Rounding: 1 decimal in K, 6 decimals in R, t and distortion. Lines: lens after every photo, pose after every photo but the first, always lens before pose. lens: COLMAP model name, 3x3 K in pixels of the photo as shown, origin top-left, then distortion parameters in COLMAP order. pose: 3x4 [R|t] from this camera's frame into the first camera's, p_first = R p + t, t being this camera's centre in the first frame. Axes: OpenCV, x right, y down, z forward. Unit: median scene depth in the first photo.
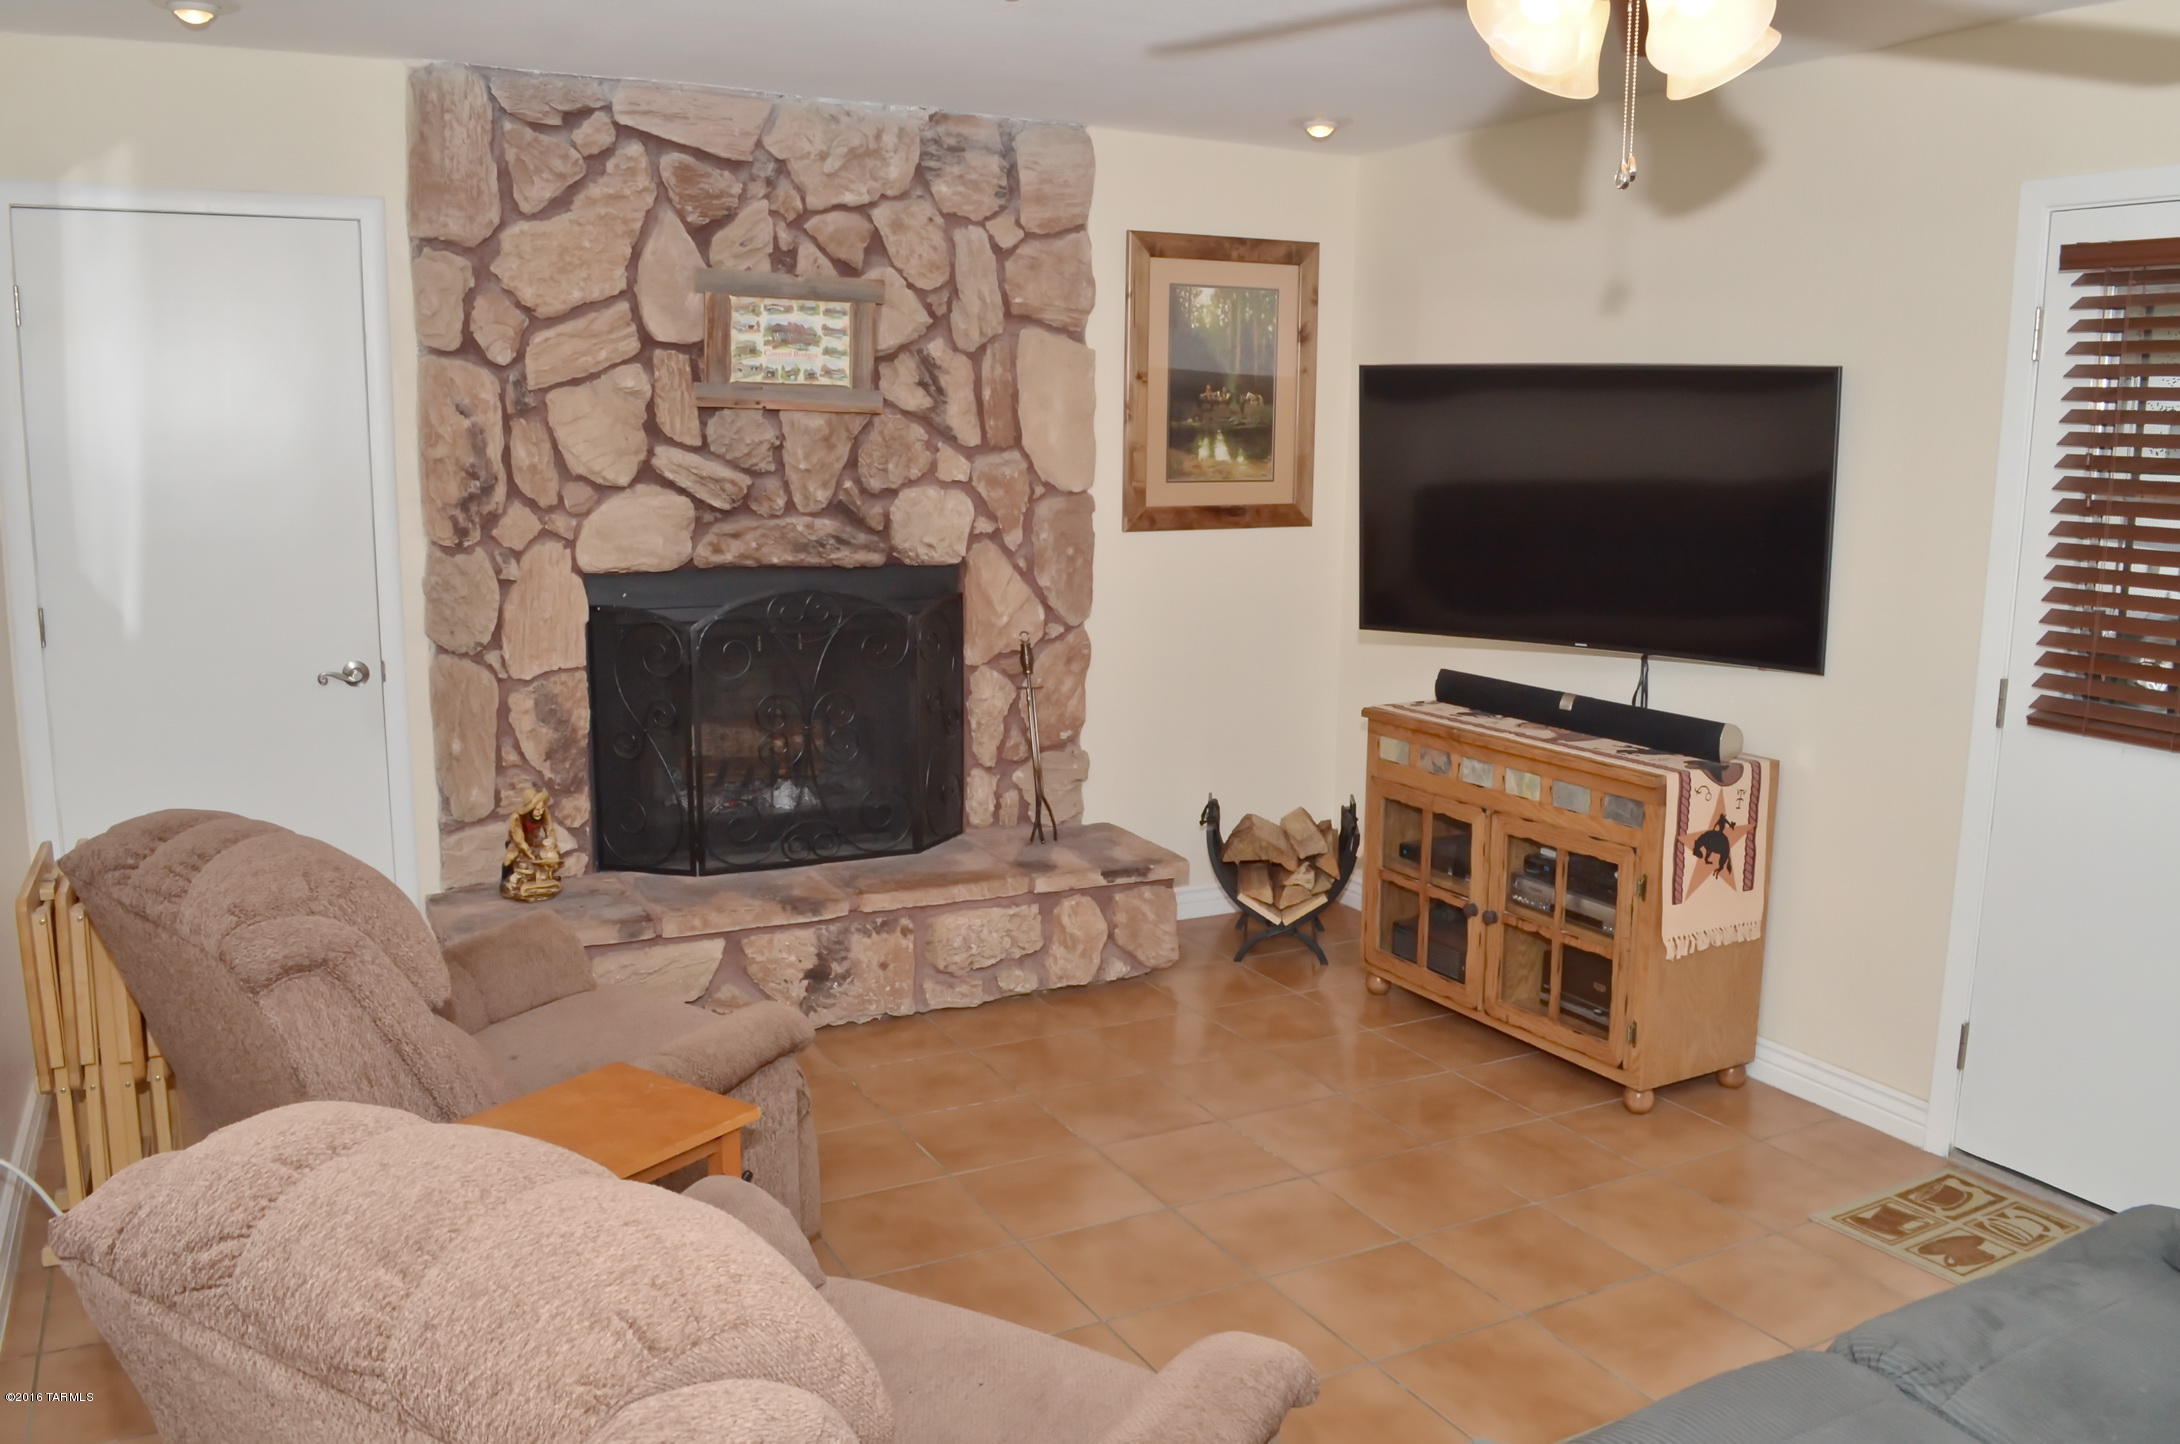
lens RADIAL K [[1713.9, 0, 1138.8], [0, 1713.9, 706.4], [0, 0, 1]] dist [-0.082818, -0.003135]
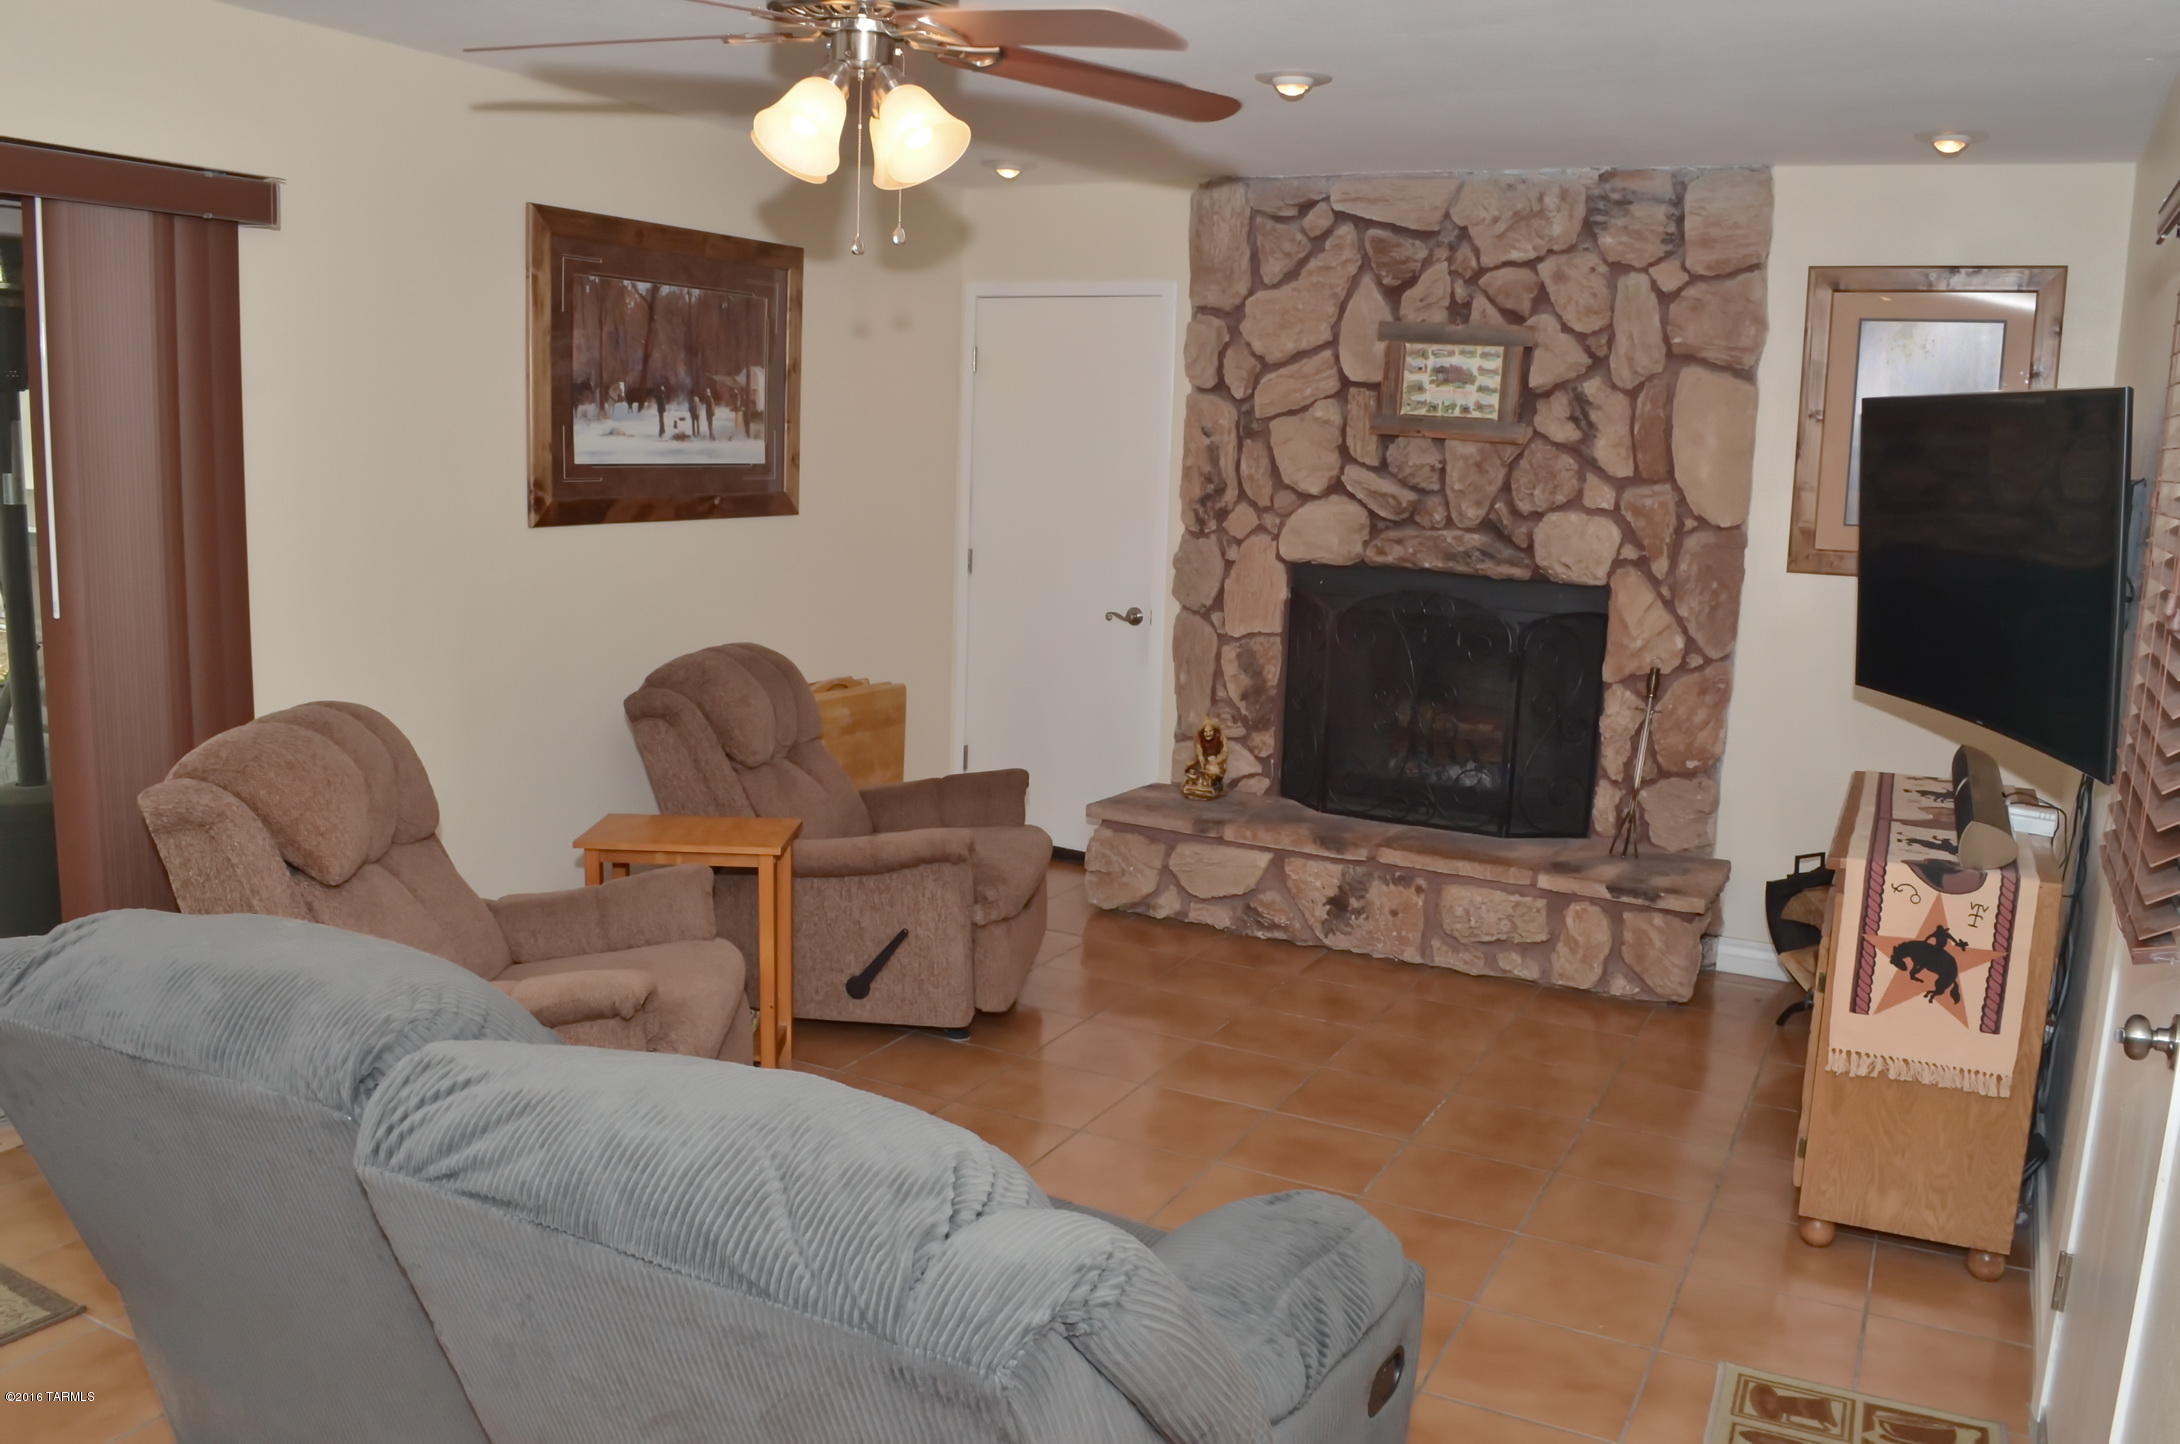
lens RADIAL K [[1713.9, 0, 1138.8], [0, 1713.9, 706.4], [0, 0, 1]] dist [-0.082818, -0.003135]
pose [[0.565752, 0.135322, -0.813396, 0.660324], [-0.161802, 0.985483, 0.051411, -0.018114], [0.808545, 0.102524, 0.579434, 0.165362]]
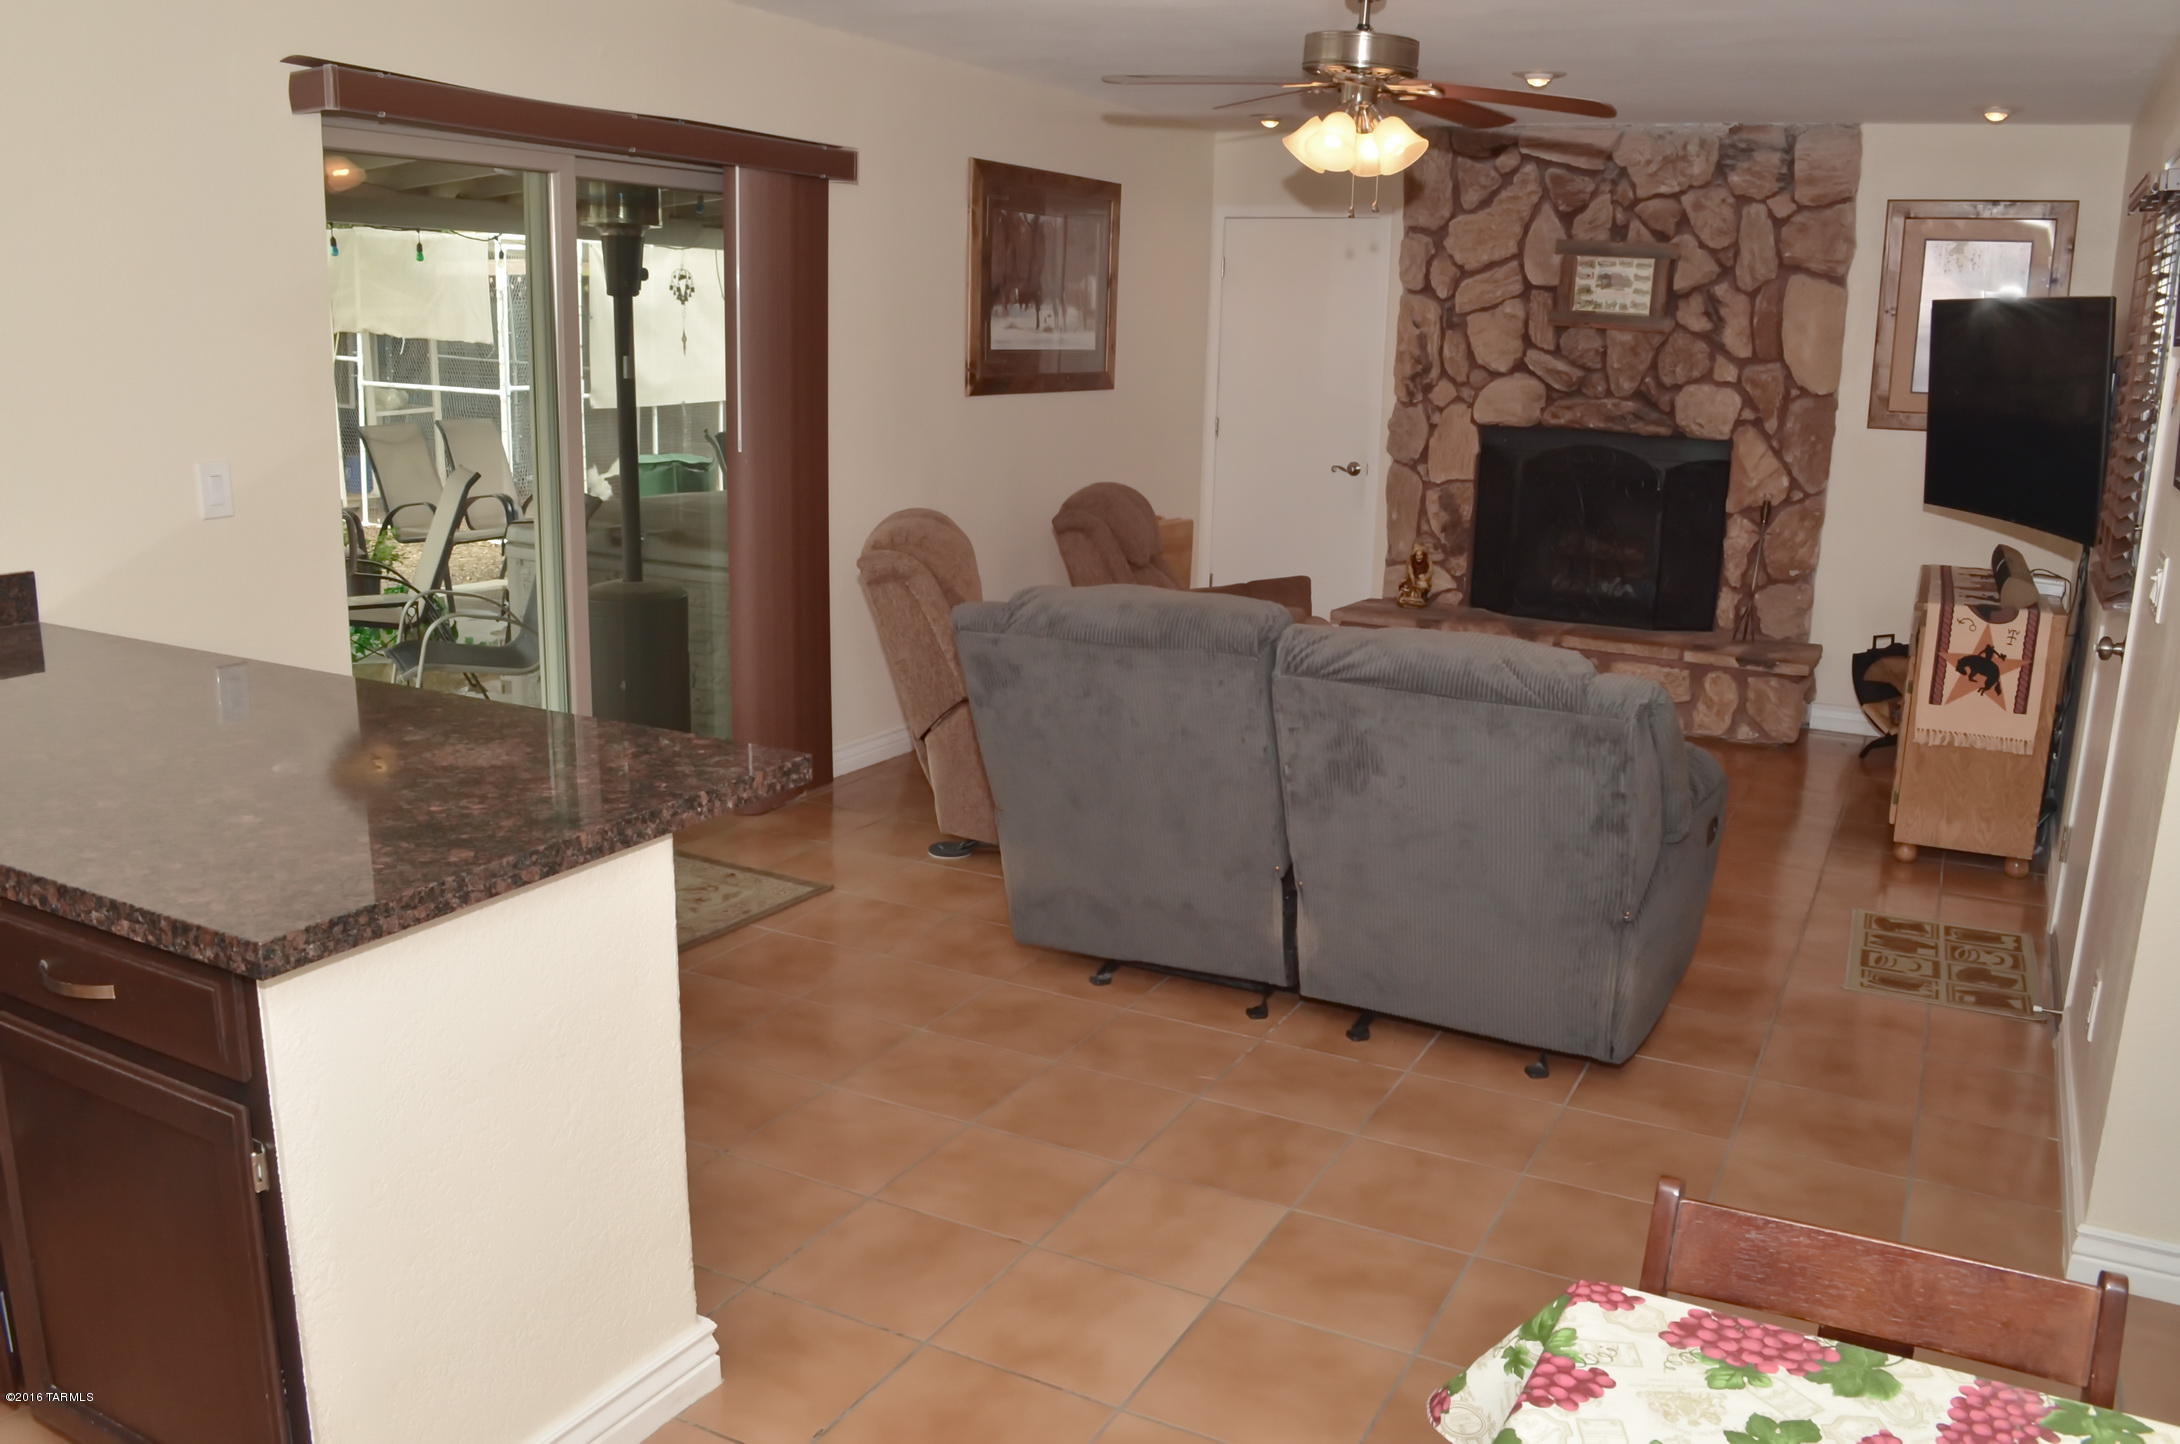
lens RADIAL K [[1713.9, 0, 1138.8], [0, 1713.9, 706.4], [0, 0, 1]] dist [-0.082818, -0.003135]
pose [[0.563367, 0.181019, -0.806132, 0.865217], [-0.154115, 0.981602, 0.112717, 0.055418], [0.811706, 0.060735, 0.580900, -0.225086]]
